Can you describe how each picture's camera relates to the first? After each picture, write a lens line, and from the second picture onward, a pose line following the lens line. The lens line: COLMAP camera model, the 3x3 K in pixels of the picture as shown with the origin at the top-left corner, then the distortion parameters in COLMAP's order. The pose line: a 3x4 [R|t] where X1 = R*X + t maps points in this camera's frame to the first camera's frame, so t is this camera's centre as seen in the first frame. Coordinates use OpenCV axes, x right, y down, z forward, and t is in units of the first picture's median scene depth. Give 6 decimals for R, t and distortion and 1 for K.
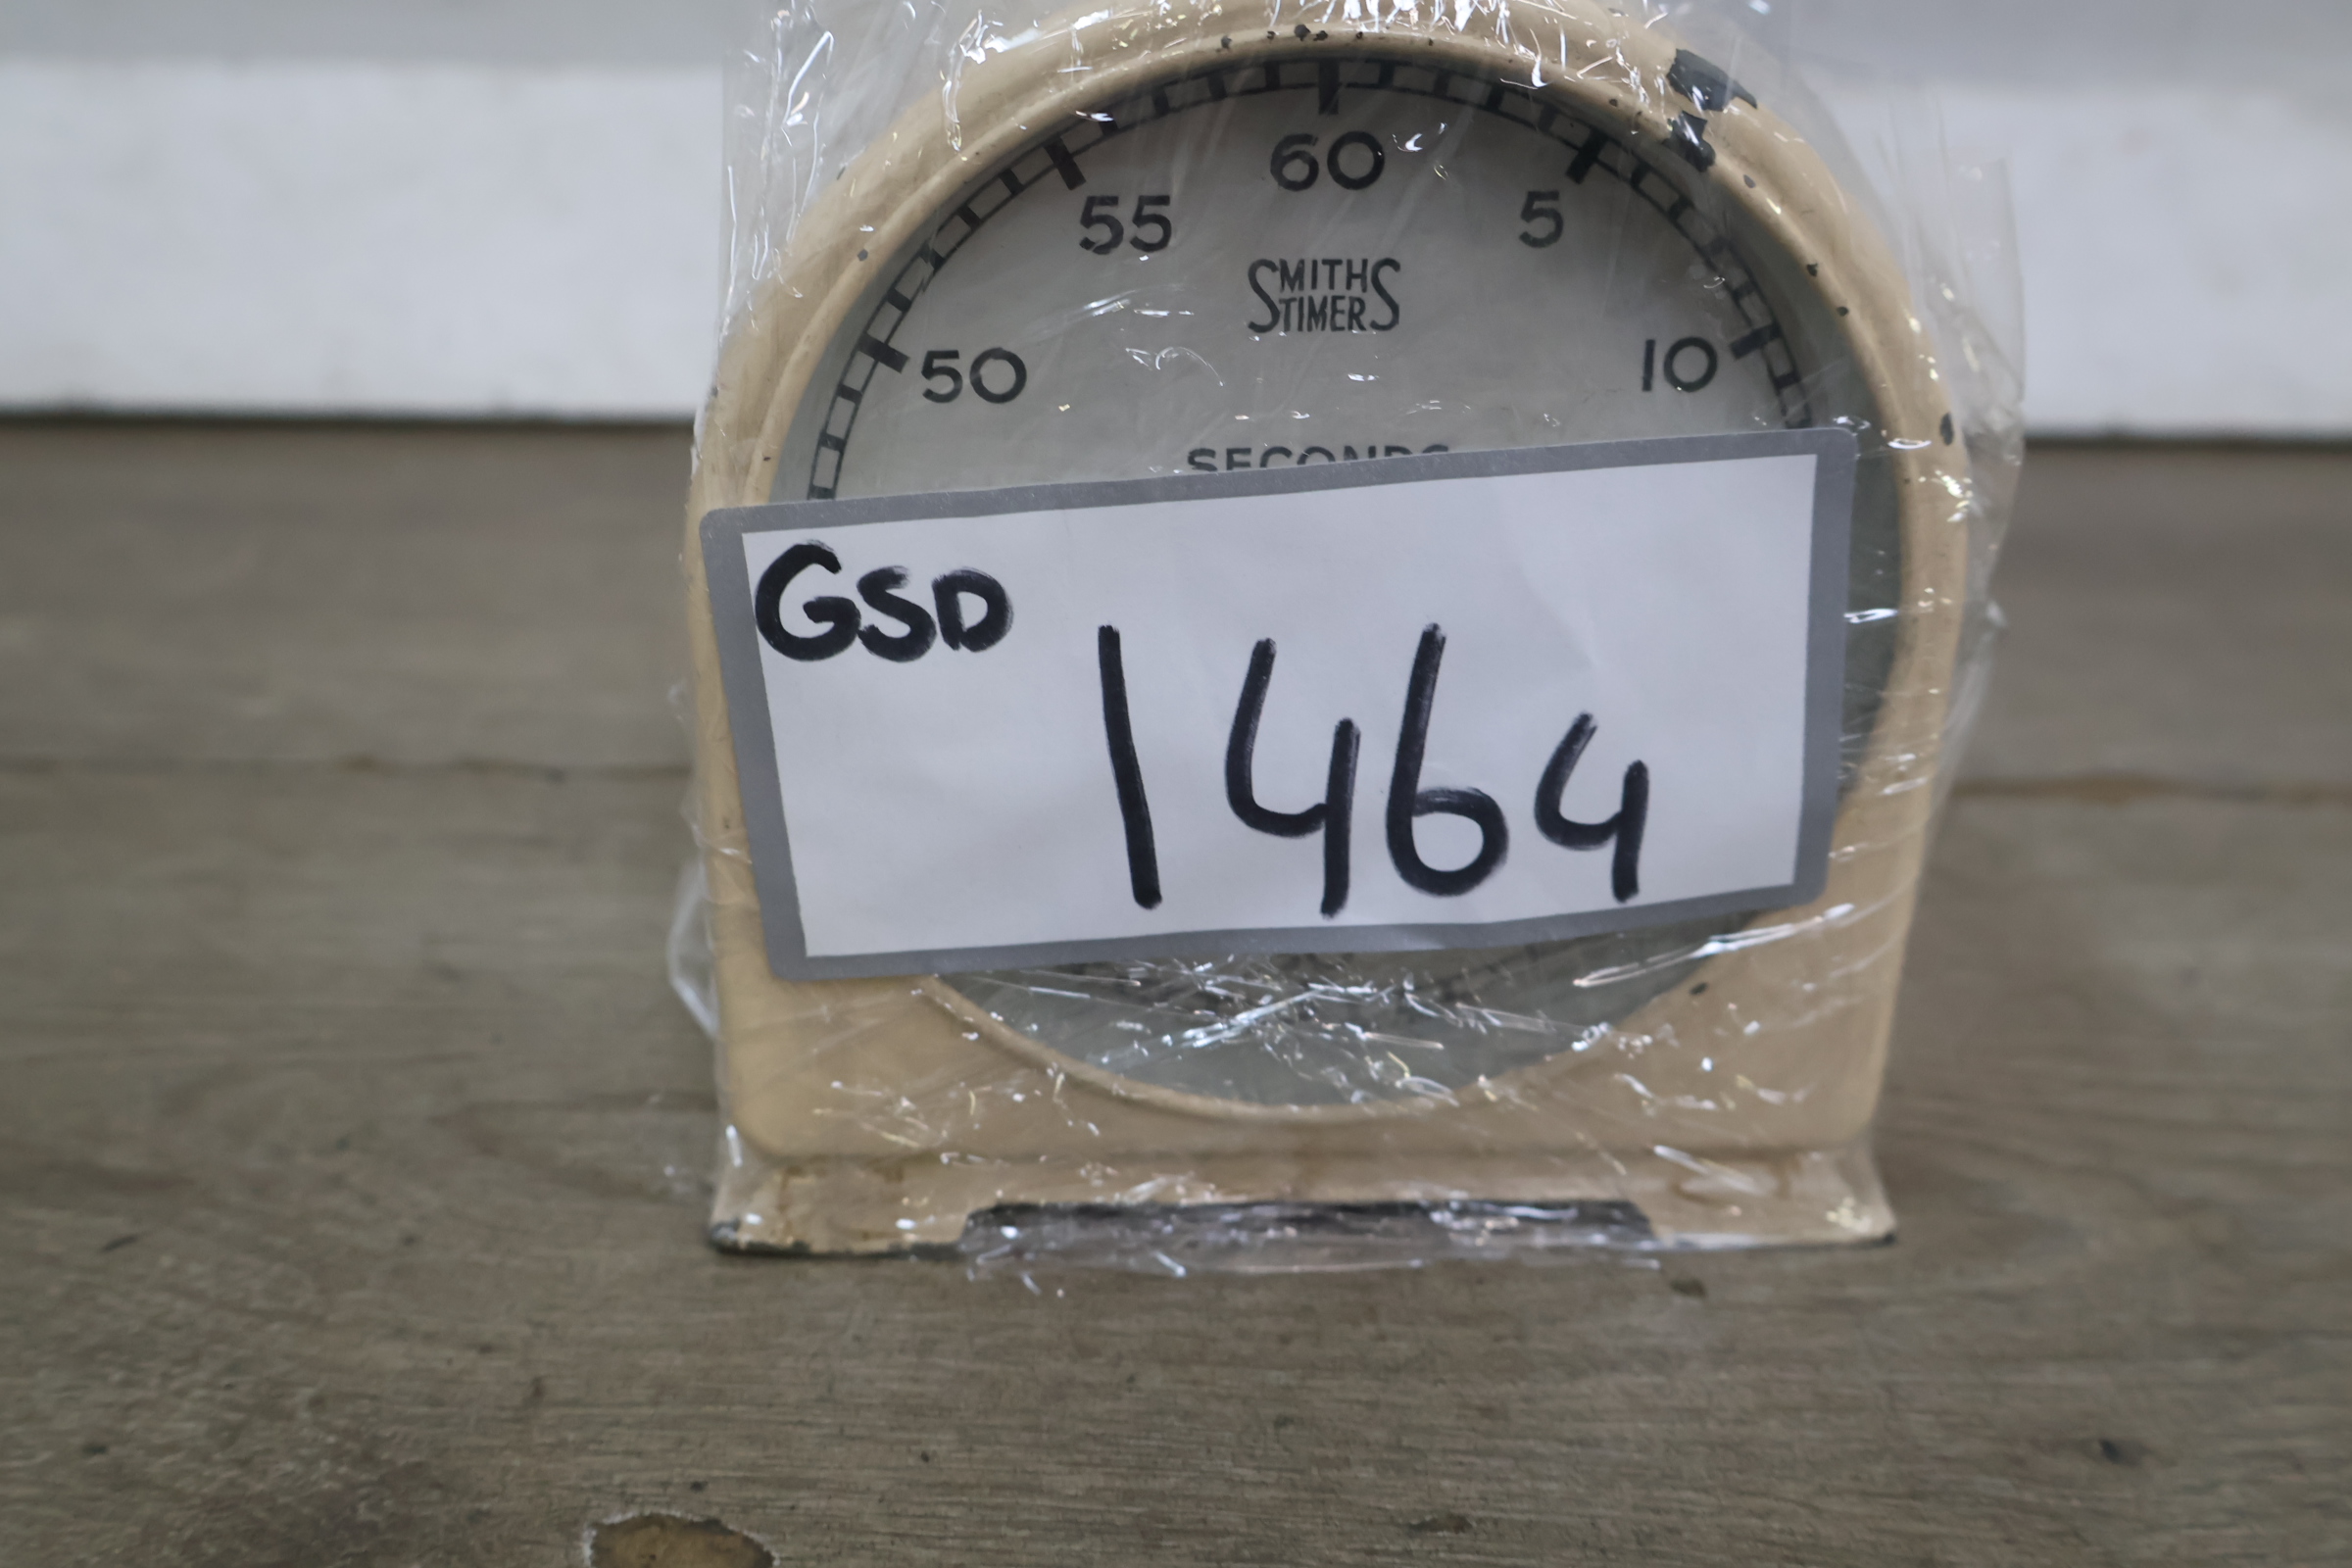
lens RADIAL K [[2345.7, 0, 1180.2], [0, 2345.7, 751.7], [0, 0, 1]] dist [0.009666, 0.000000]
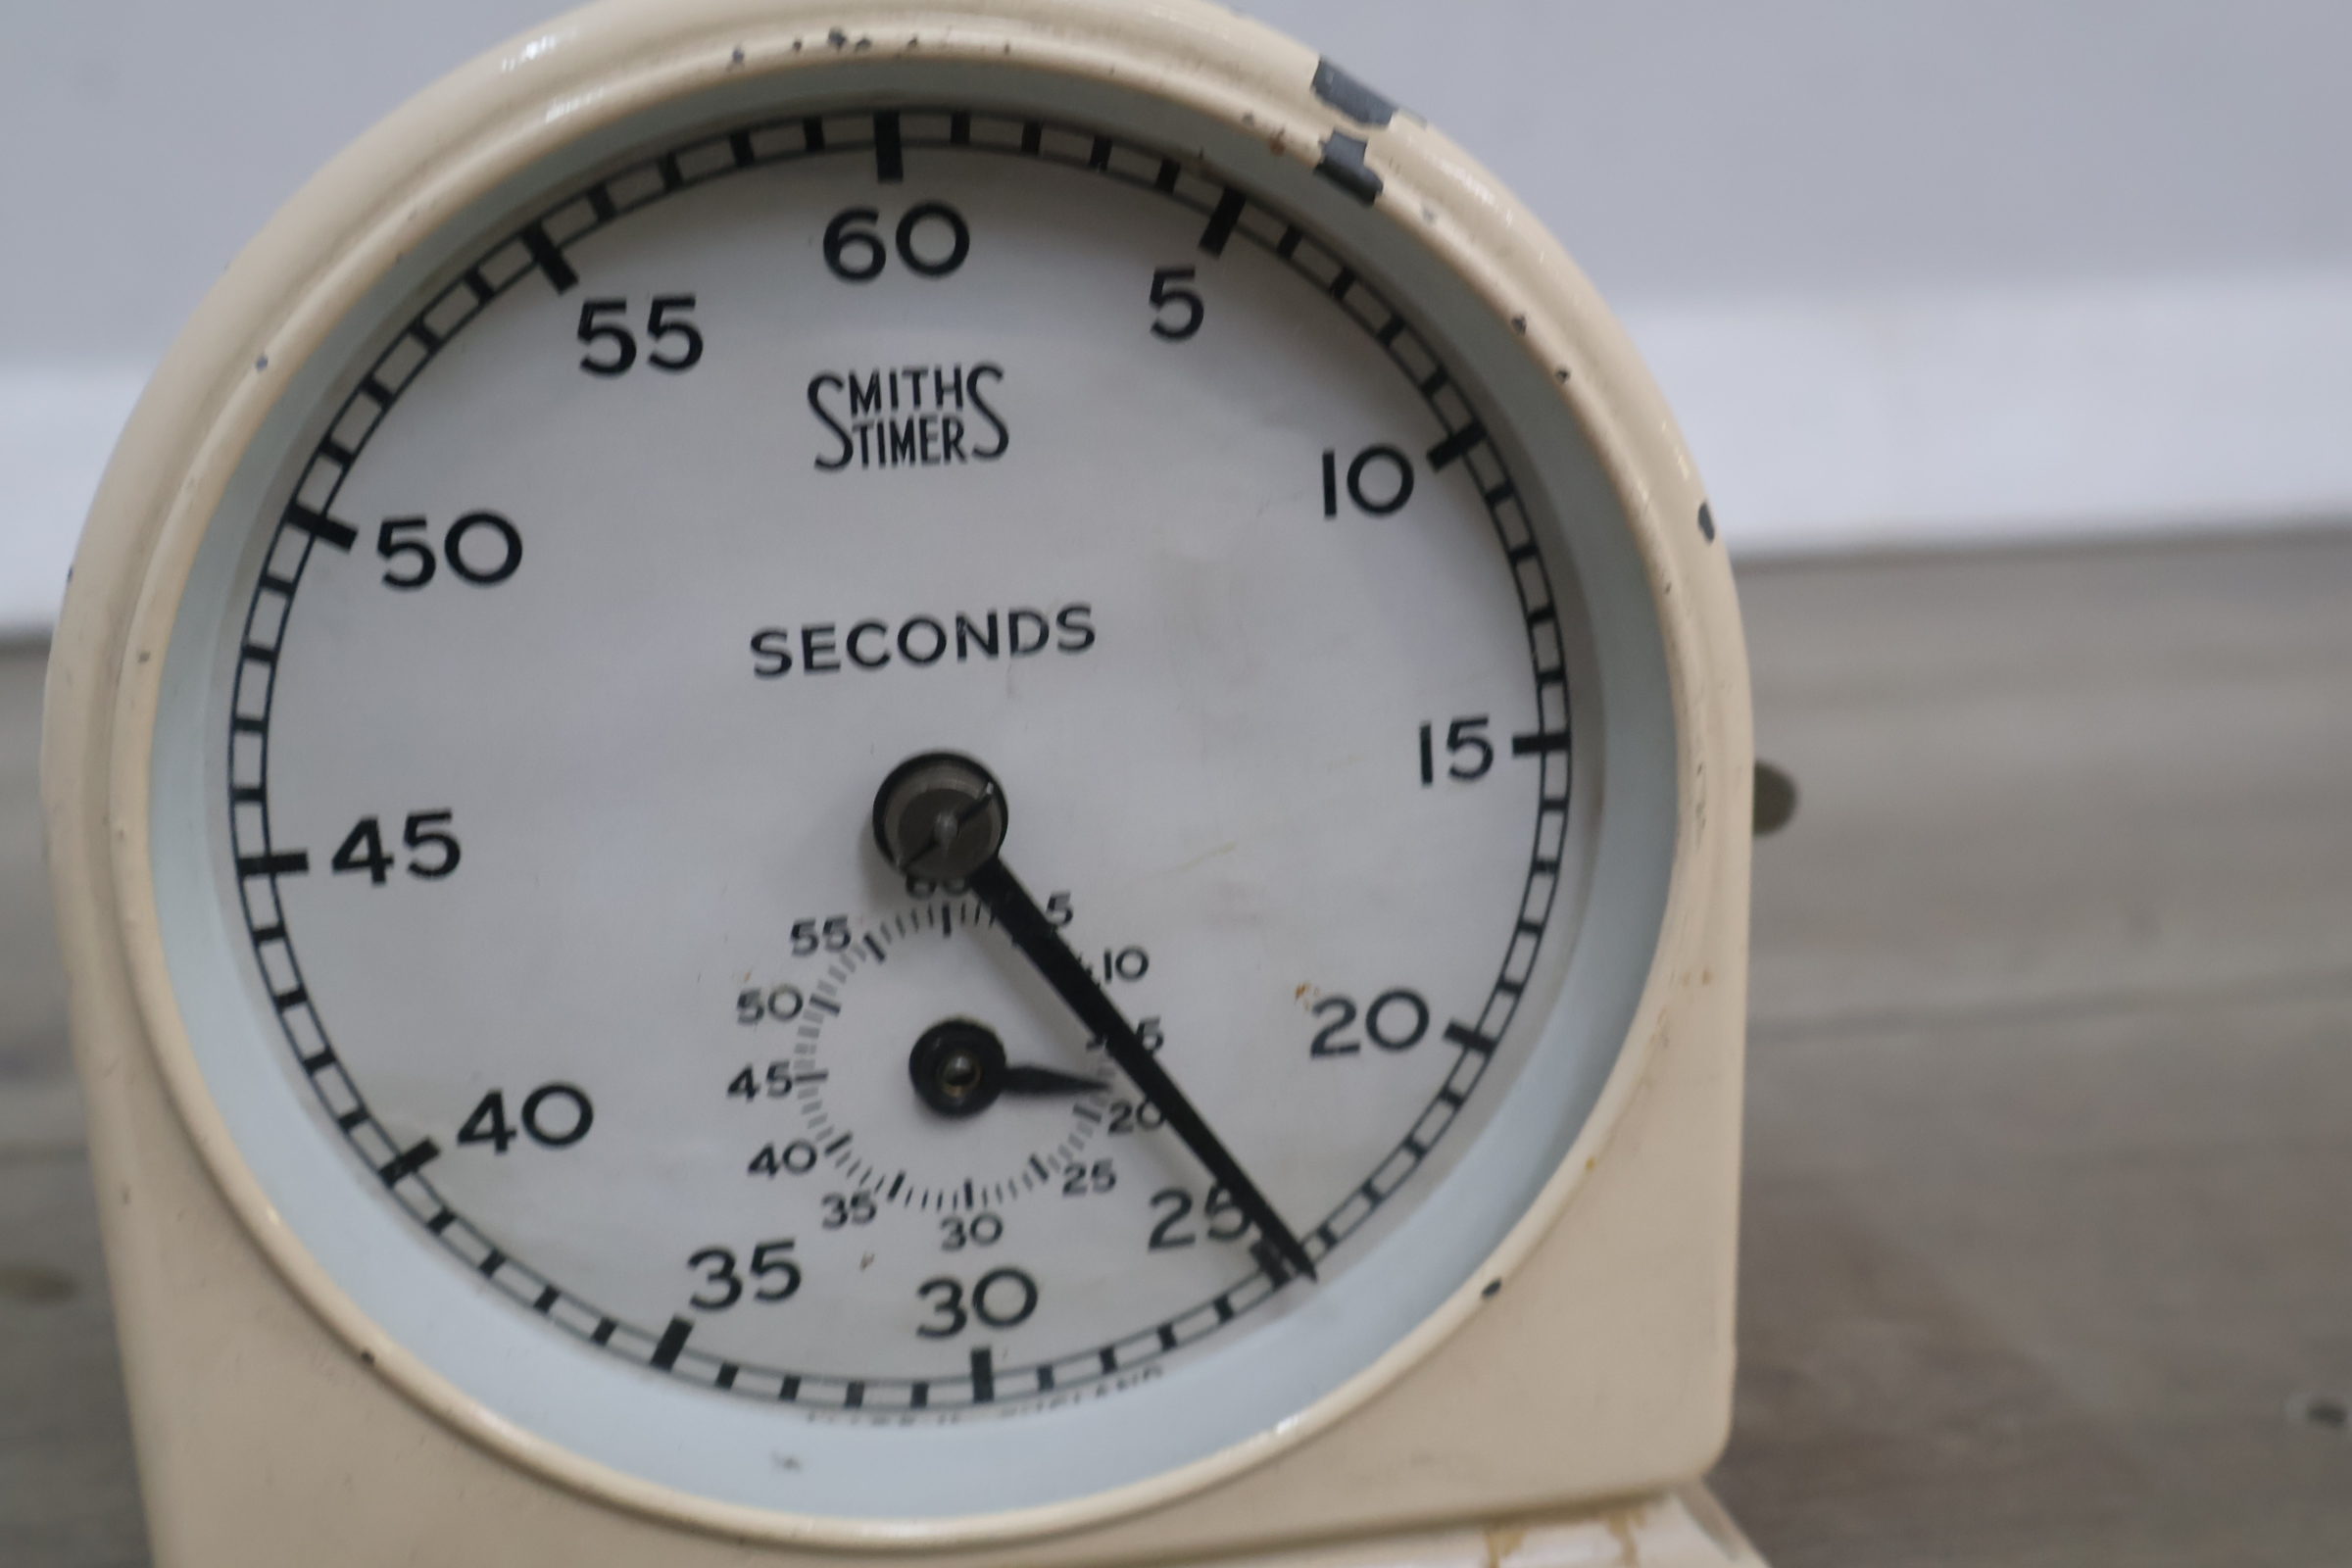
lens RADIAL K [[2345.7, 0, 1179.9], [0, 2345.7, 770.1], [0, 0, 1]] dist [0.009666, 0.000000]
pose [[0.987820, -0.079603, 0.133700, 0.036791], [0.103378, 0.977934, -0.181546, 0.069145], [-0.116298, 0.193156, 0.974251, 0.257944]]
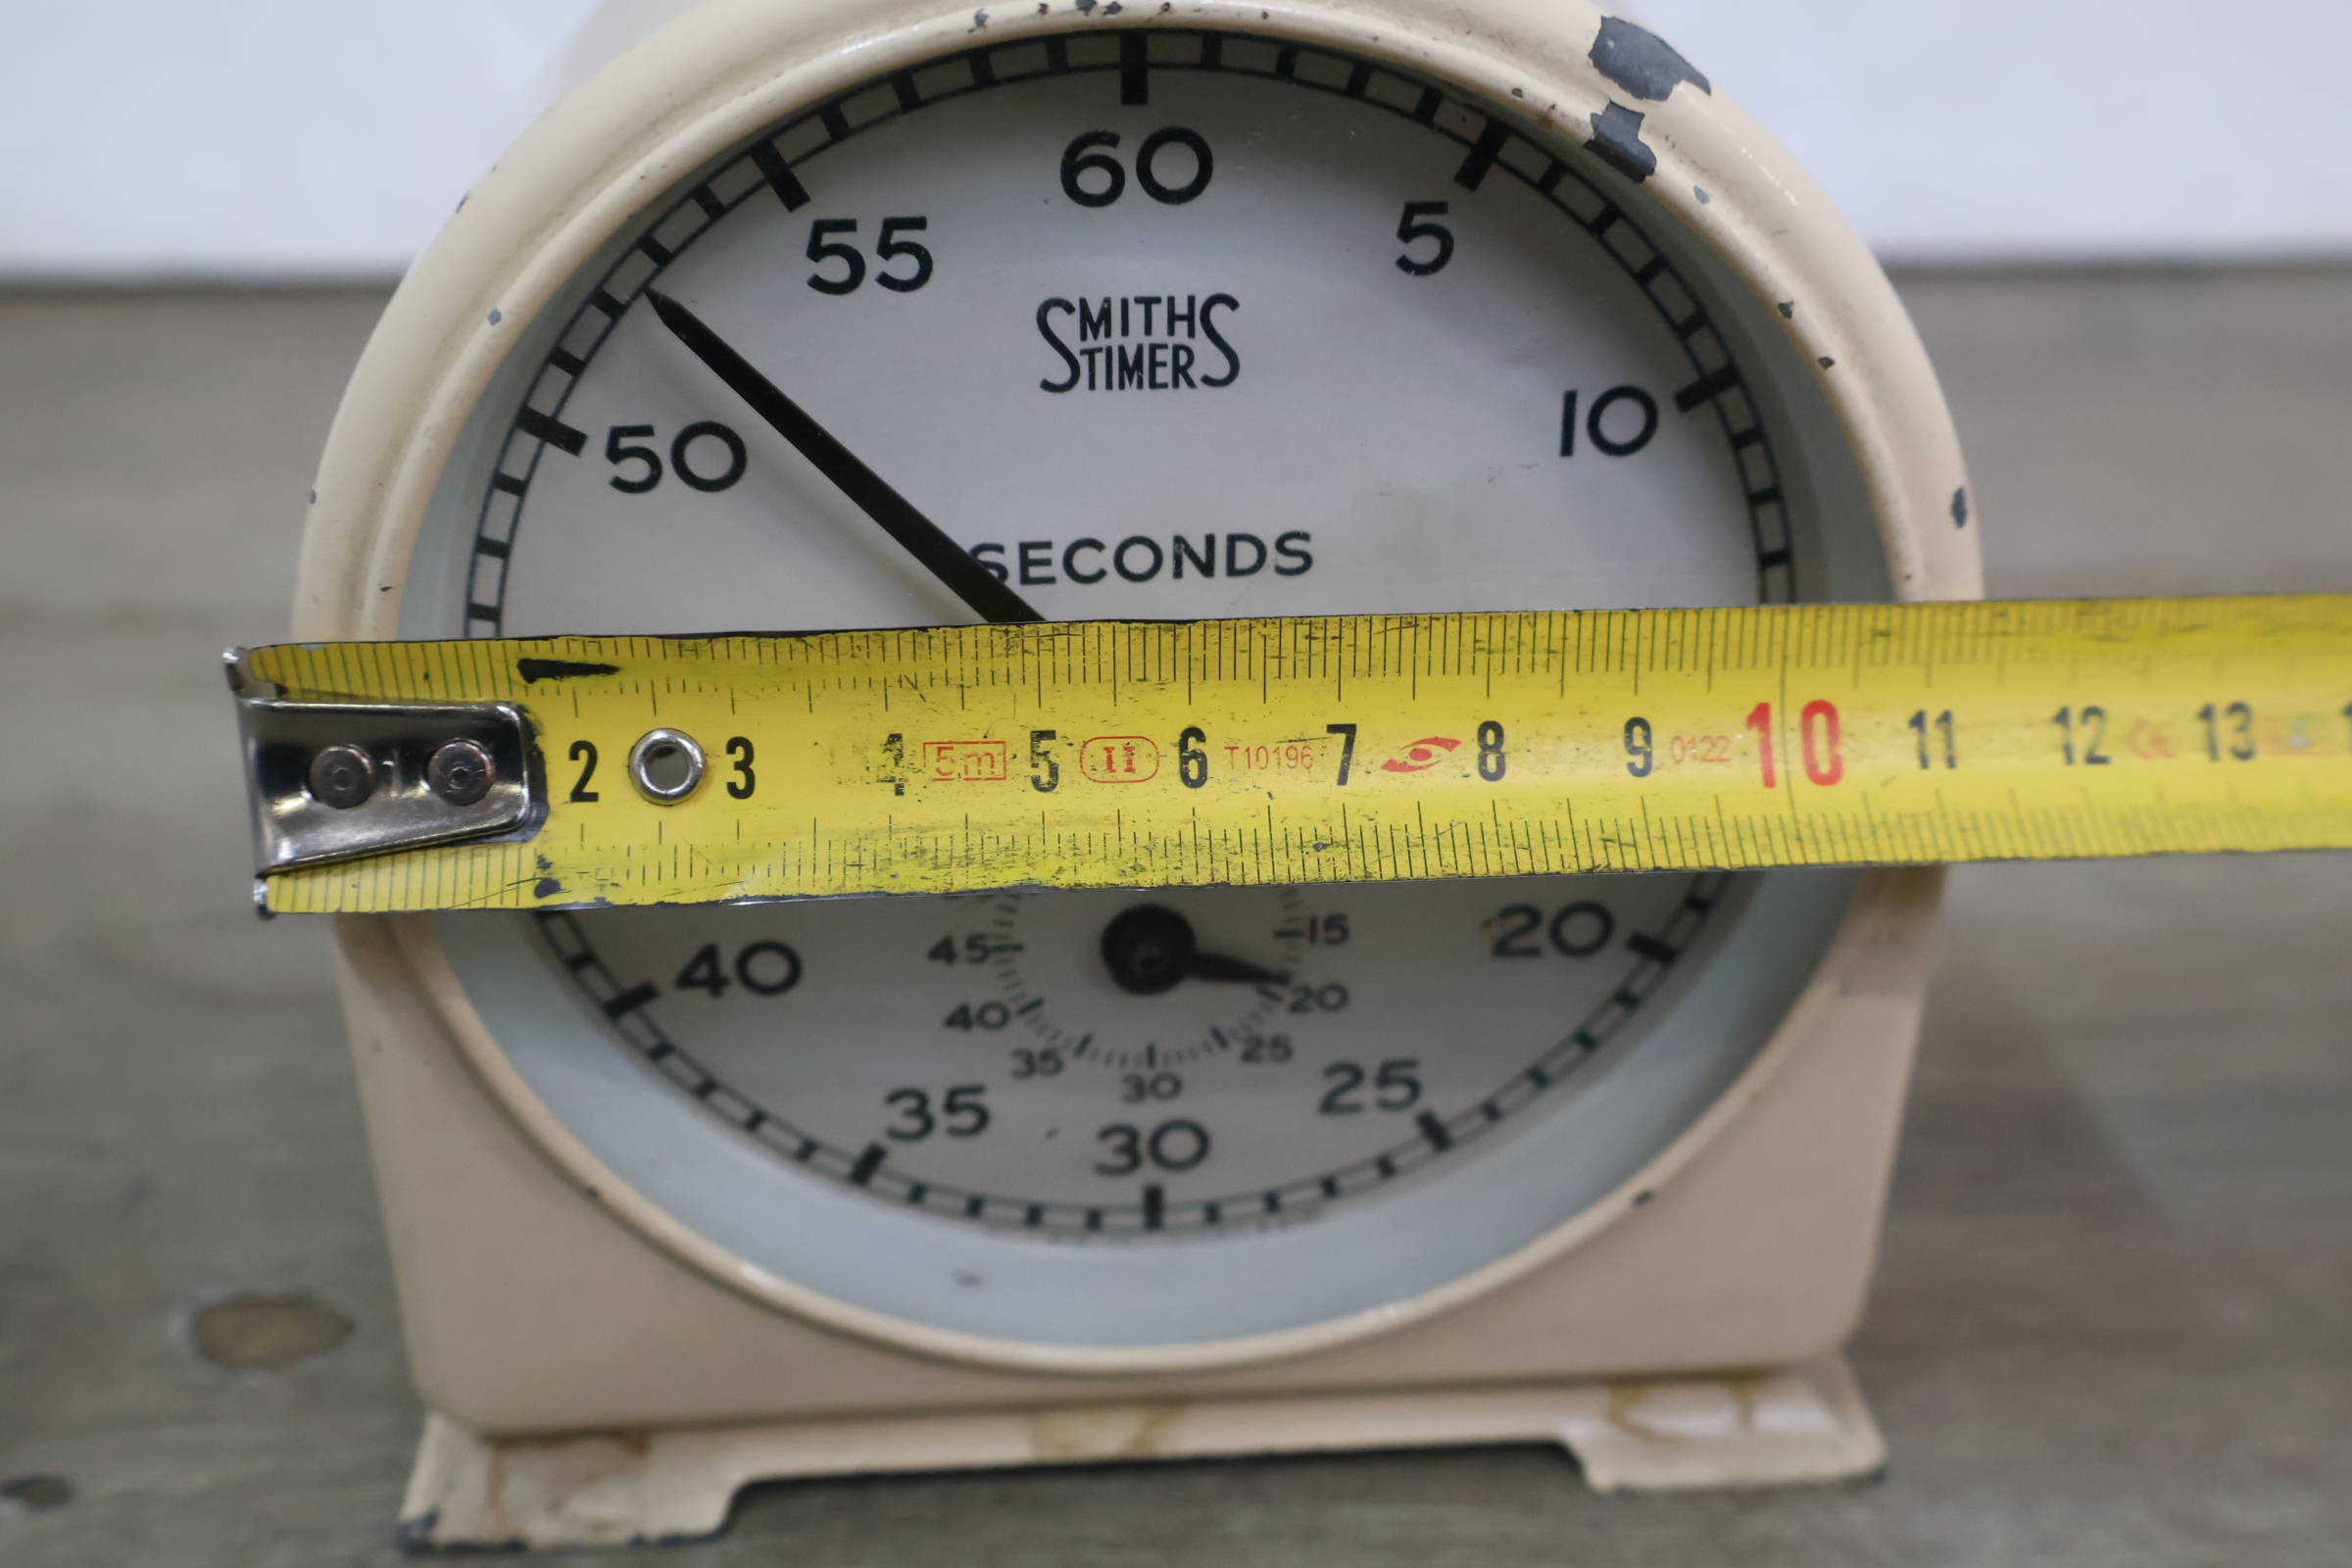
lens RADIAL K [[2345.7, 0, 1174.4], [0, 2345.7, 750.0], [0, 0, 1]] dist [0.009666, 0.000000]
pose [[0.999194, -0.023741, 0.032353, 0.045253], [0.022070, 0.998452, 0.051061, -0.102436], [-0.033515, -0.050306, 0.998171, 0.241758]]
